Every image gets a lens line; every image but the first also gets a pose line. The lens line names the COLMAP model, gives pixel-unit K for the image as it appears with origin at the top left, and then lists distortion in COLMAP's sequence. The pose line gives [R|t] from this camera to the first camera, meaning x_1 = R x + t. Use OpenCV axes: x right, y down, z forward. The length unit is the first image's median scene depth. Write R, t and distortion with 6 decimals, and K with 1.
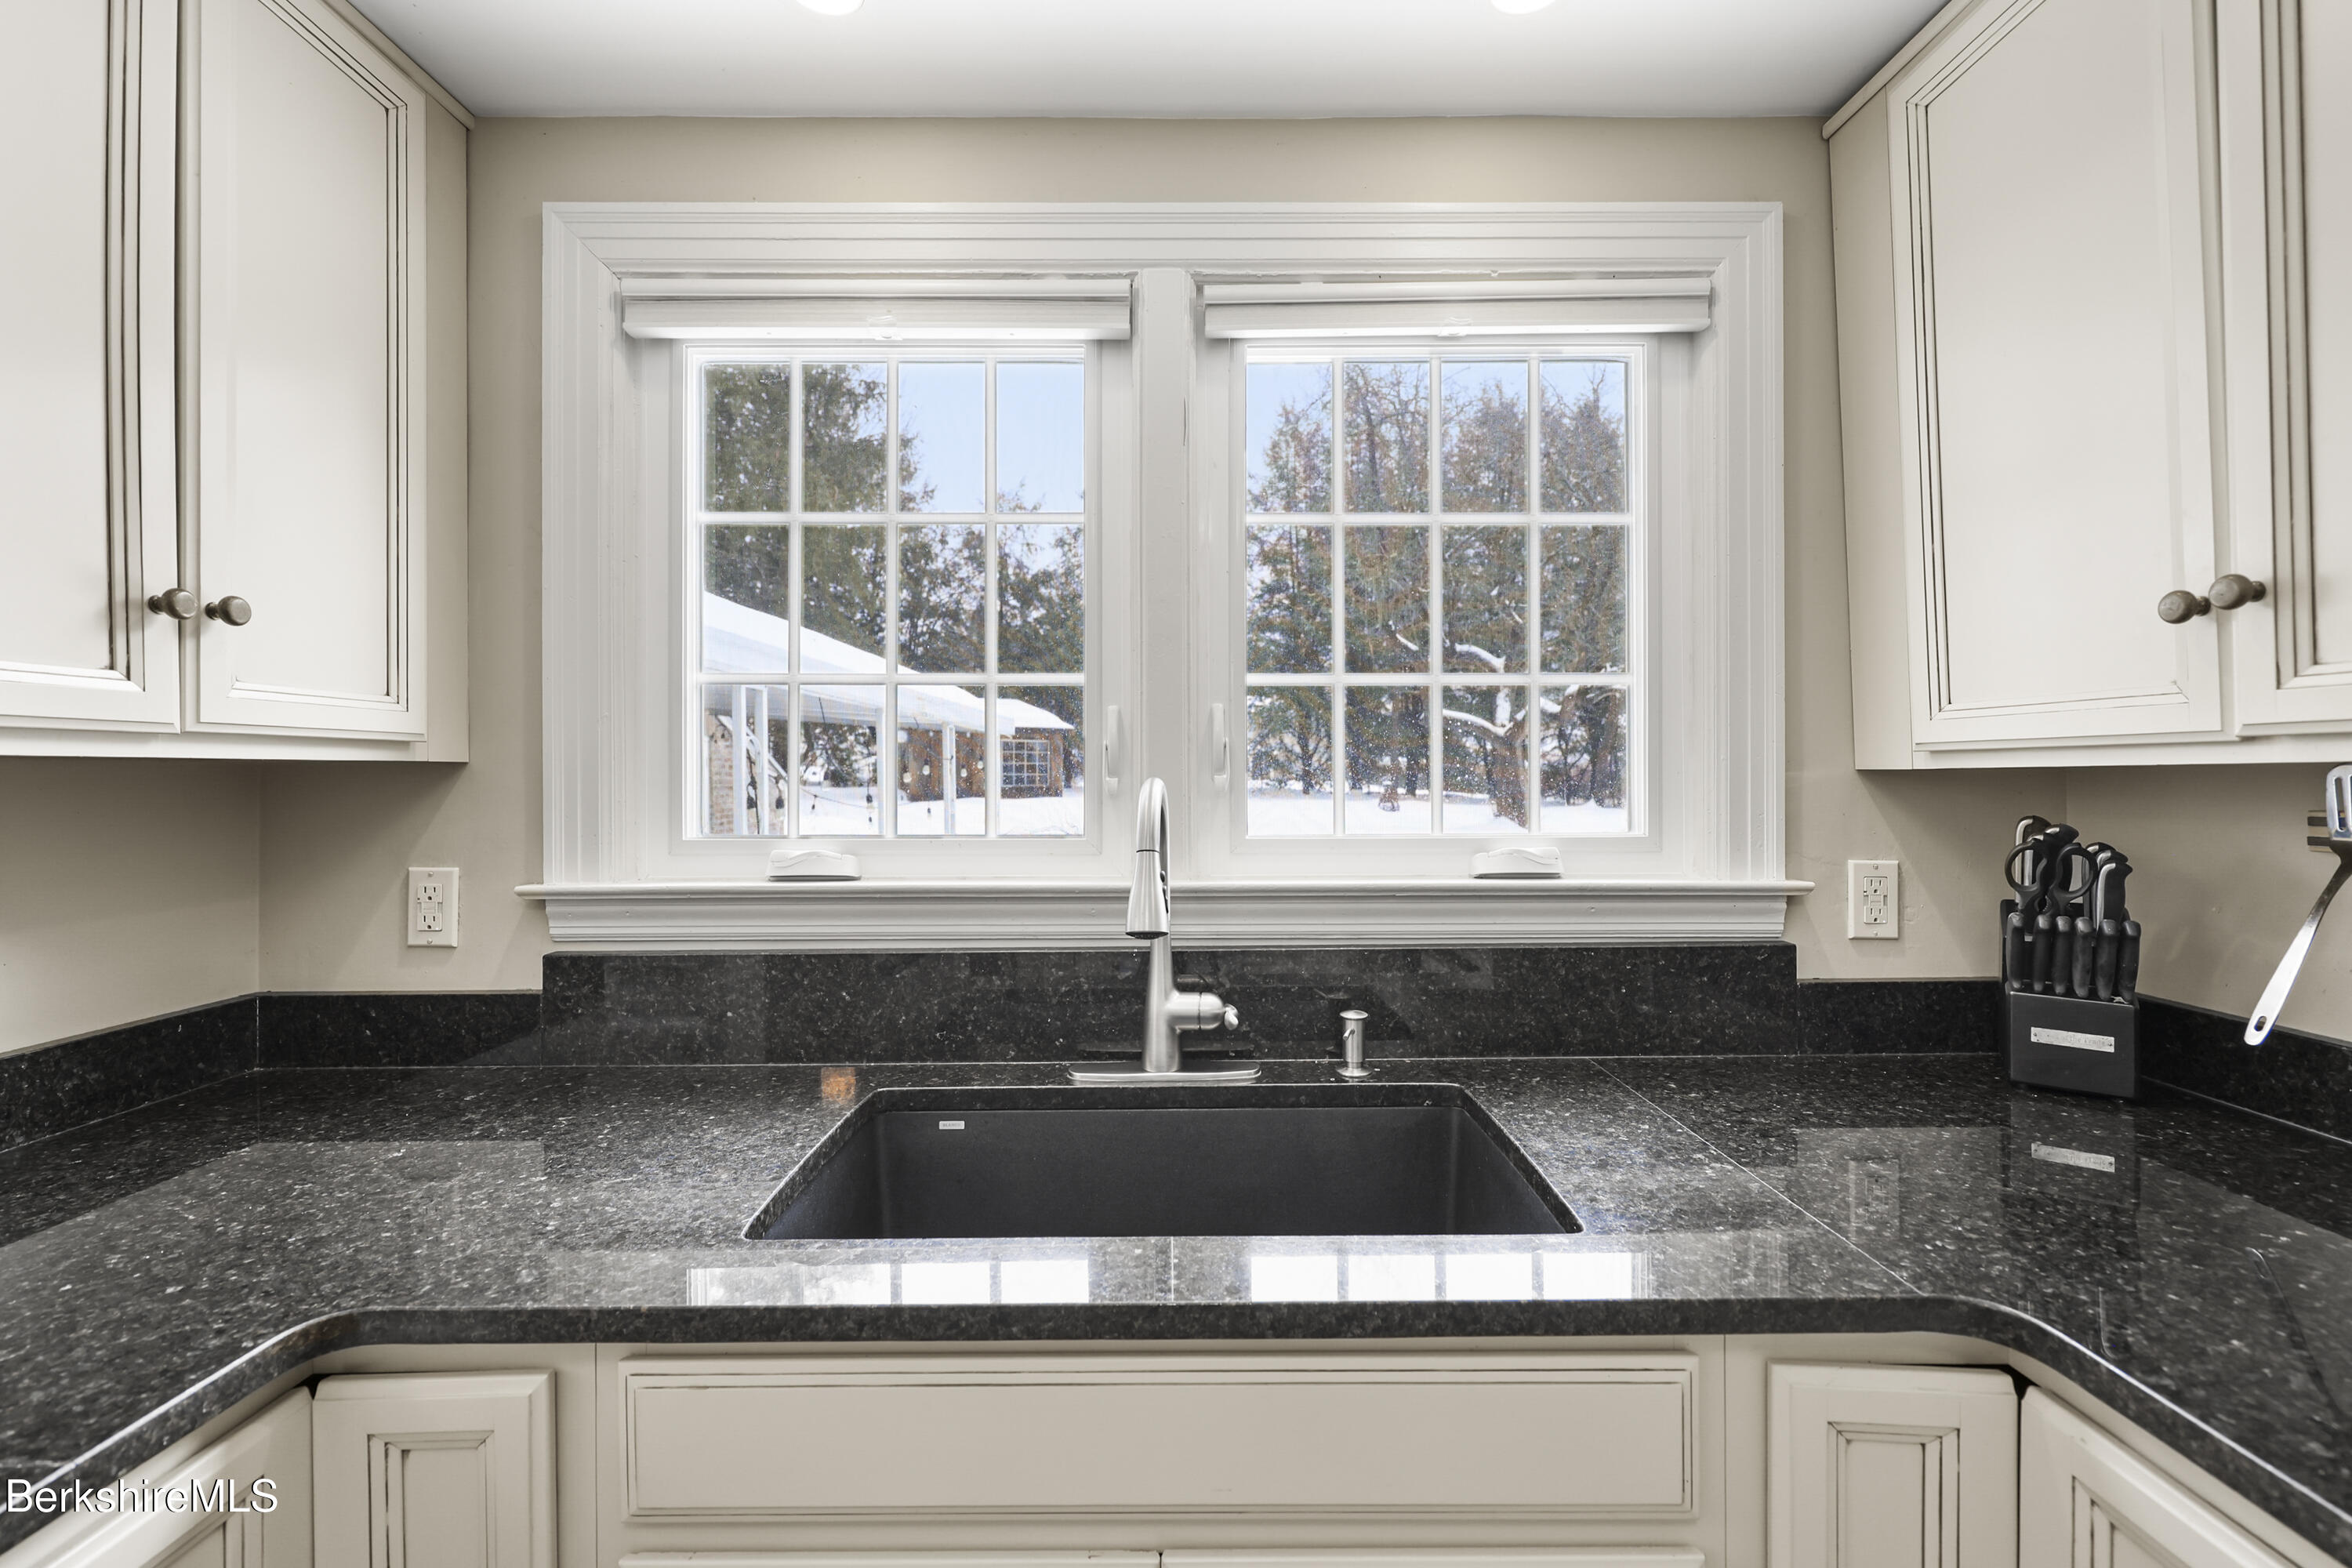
lens RADIAL K [[969.1, 0, 1176.0], [0, 969.1, 784.0], [0, 0, 1]] dist [-0.001767, 0.000050]
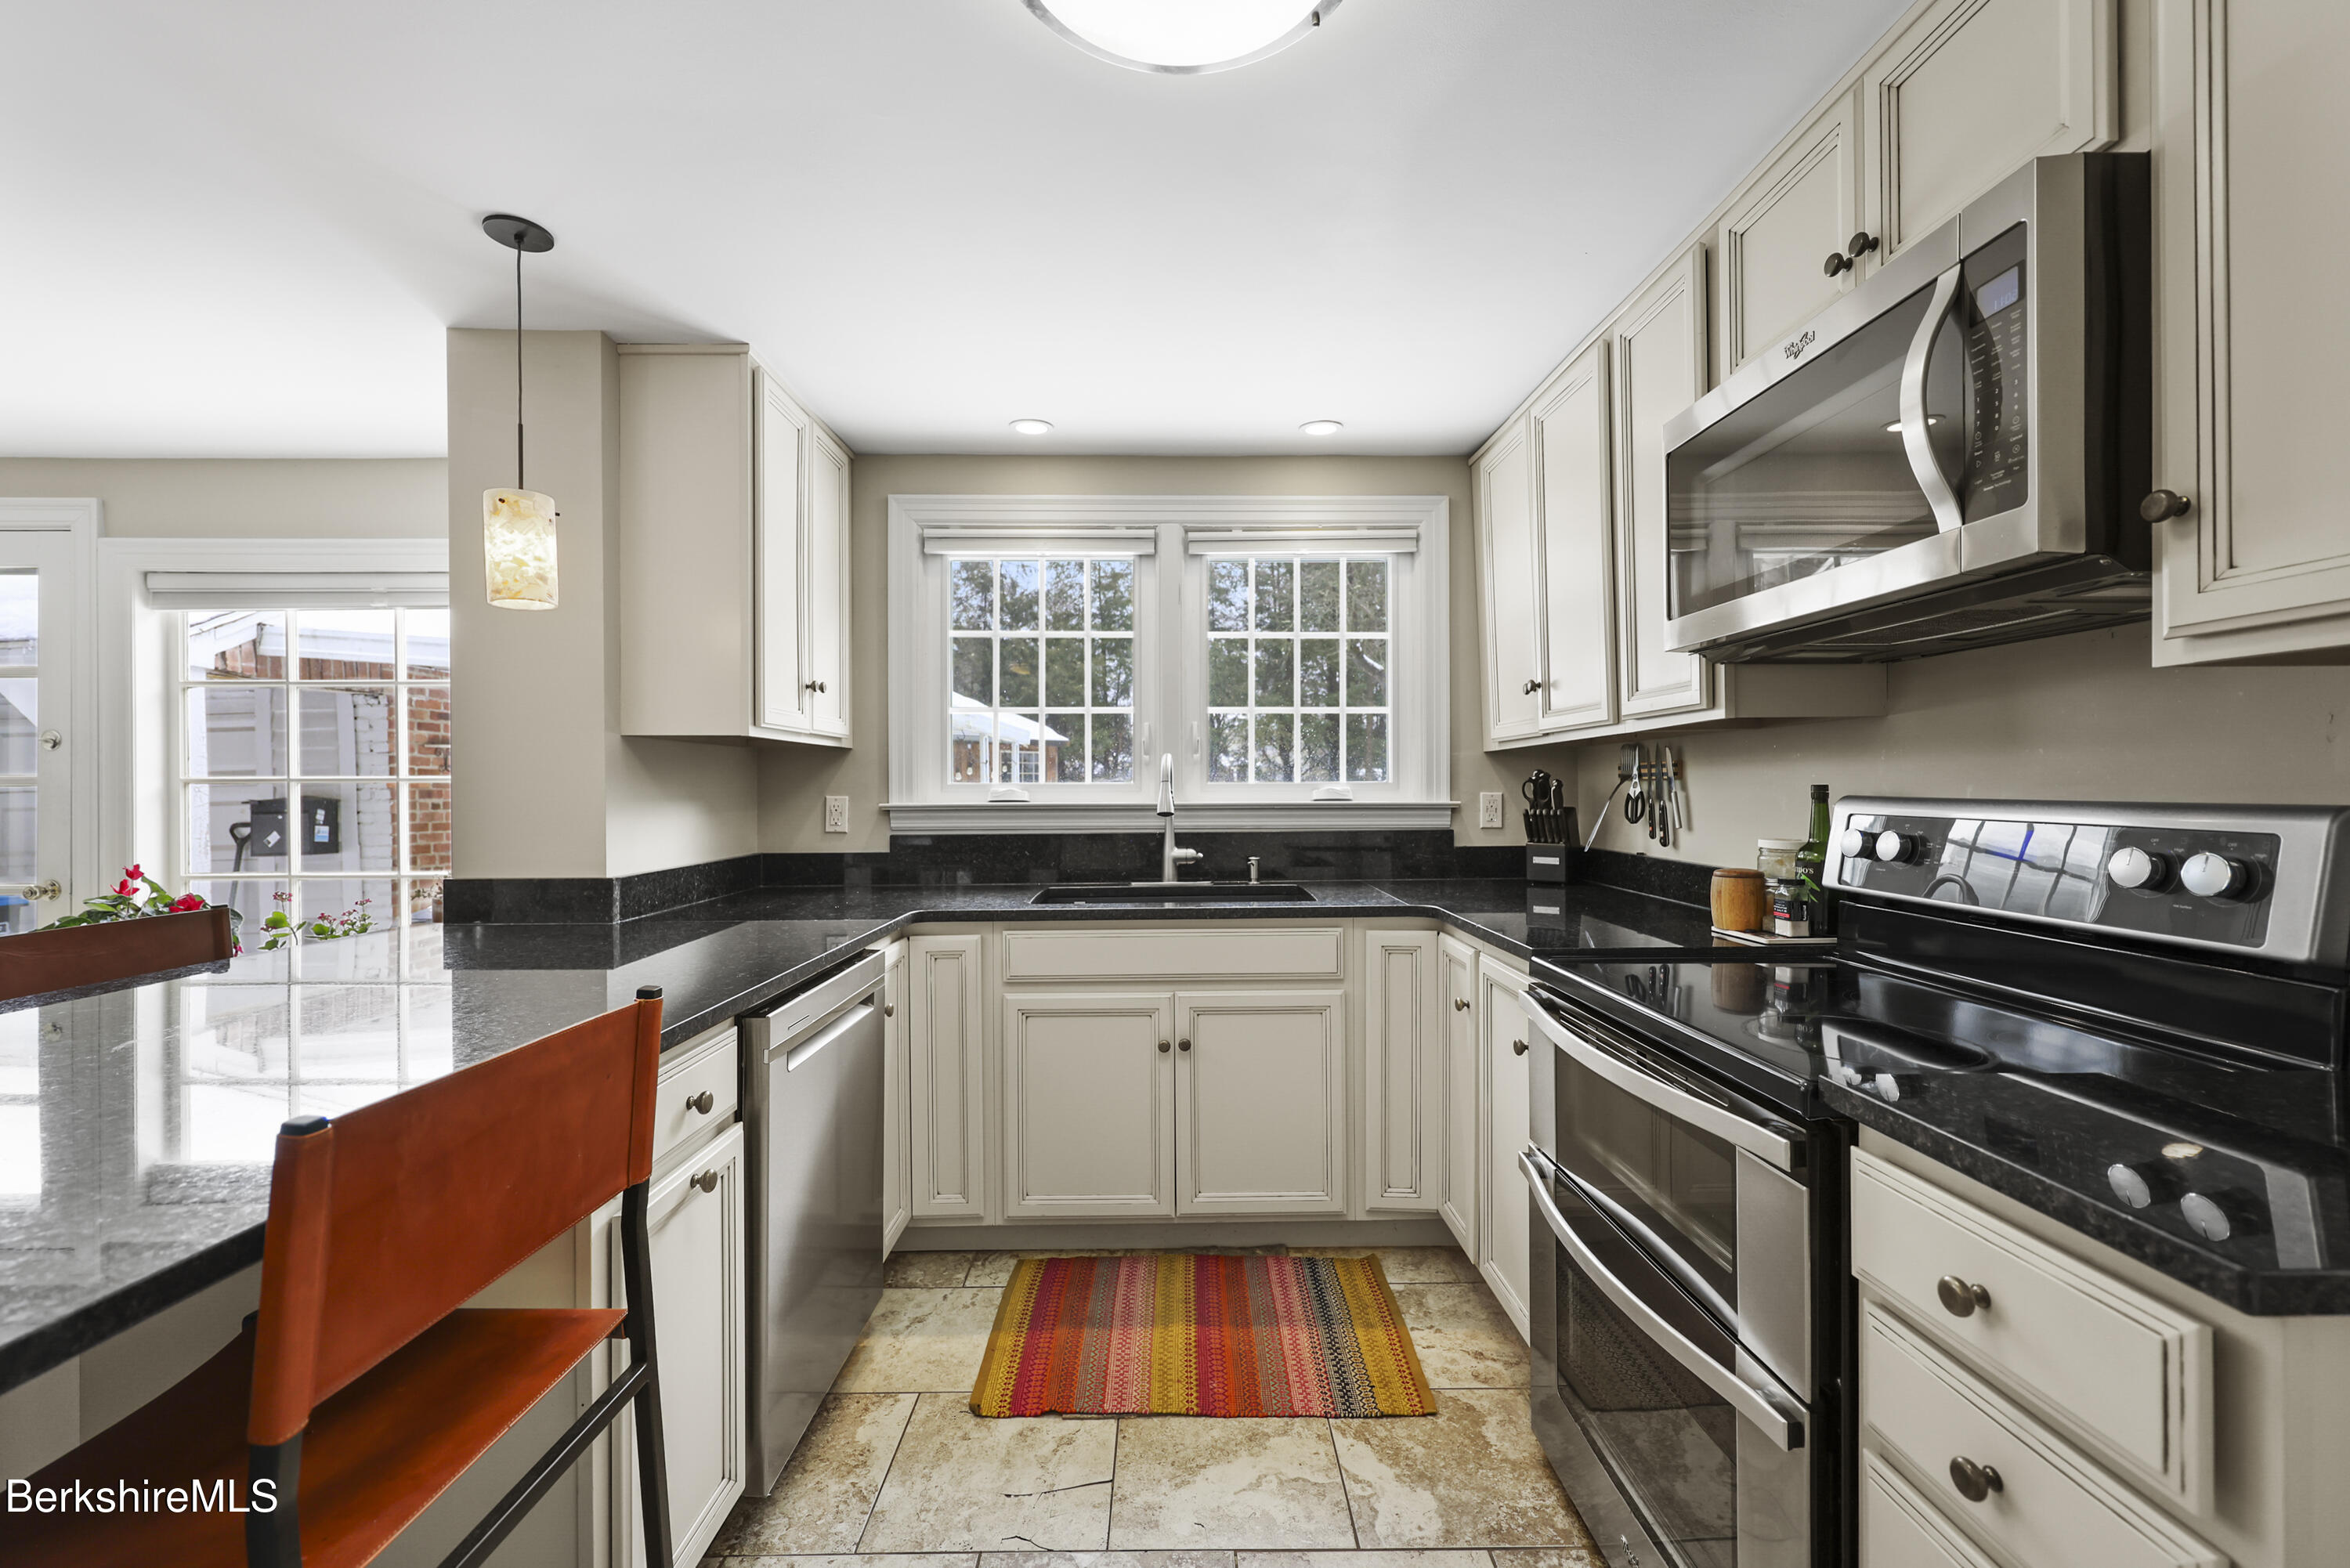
lens RADIAL K [[974.0, 0, 1183.1], [0, 974.0, 795.3], [0, 0, 1]] dist [-0.002938, 0.000263]
pose [[0.999756, -0.000811, 0.022073, -0.032299], [0.000855, 0.999998, -0.001997, 0.088715], [-0.022072, 0.002015, 0.999754, -1.214847]]
